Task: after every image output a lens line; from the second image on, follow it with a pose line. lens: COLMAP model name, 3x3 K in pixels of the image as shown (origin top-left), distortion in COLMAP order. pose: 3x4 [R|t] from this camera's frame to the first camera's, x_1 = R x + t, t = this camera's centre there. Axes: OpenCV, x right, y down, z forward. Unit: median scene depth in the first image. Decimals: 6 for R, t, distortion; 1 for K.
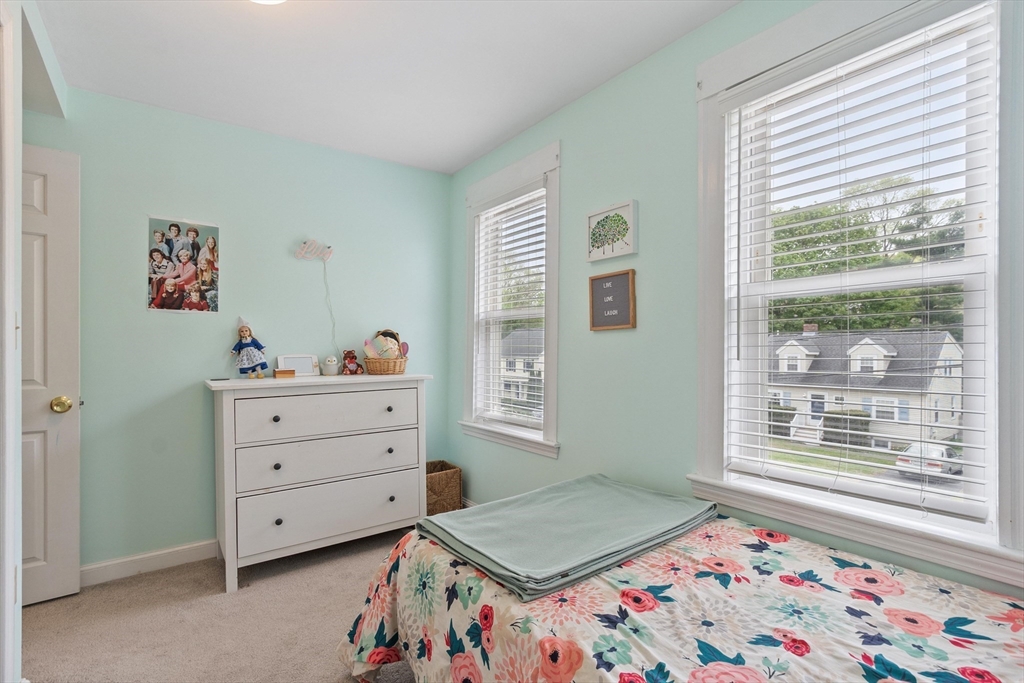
lens RADIAL K [[480.4, 0, 511.5], [0, 480.4, 349.6], [0, 0, 1]] dist [-0.004429, 0.000661]
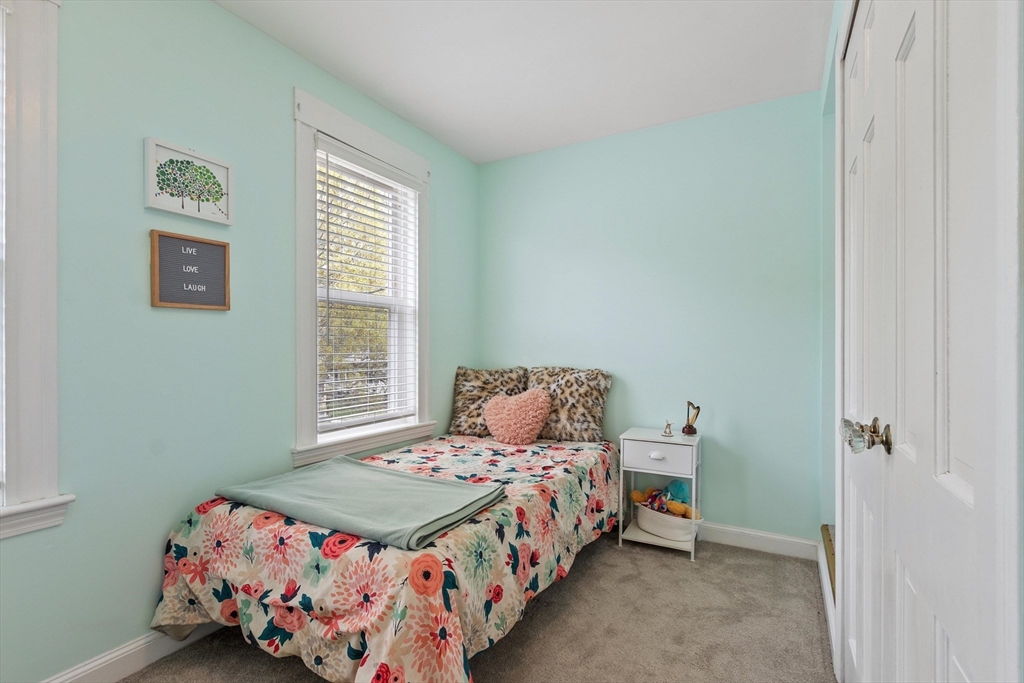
lens RADIAL K [[480.4, 0, 514.3], [0, 480.4, 345.4], [0, 0, 1]] dist [-0.004429, 0.000661]
pose [[-0.428758, 0.000448, 0.903419, -1.017223], [-0.012025, 0.999908, -0.006203, 0.024510], [-0.903339, -0.013523, -0.428713, 1.200089]]
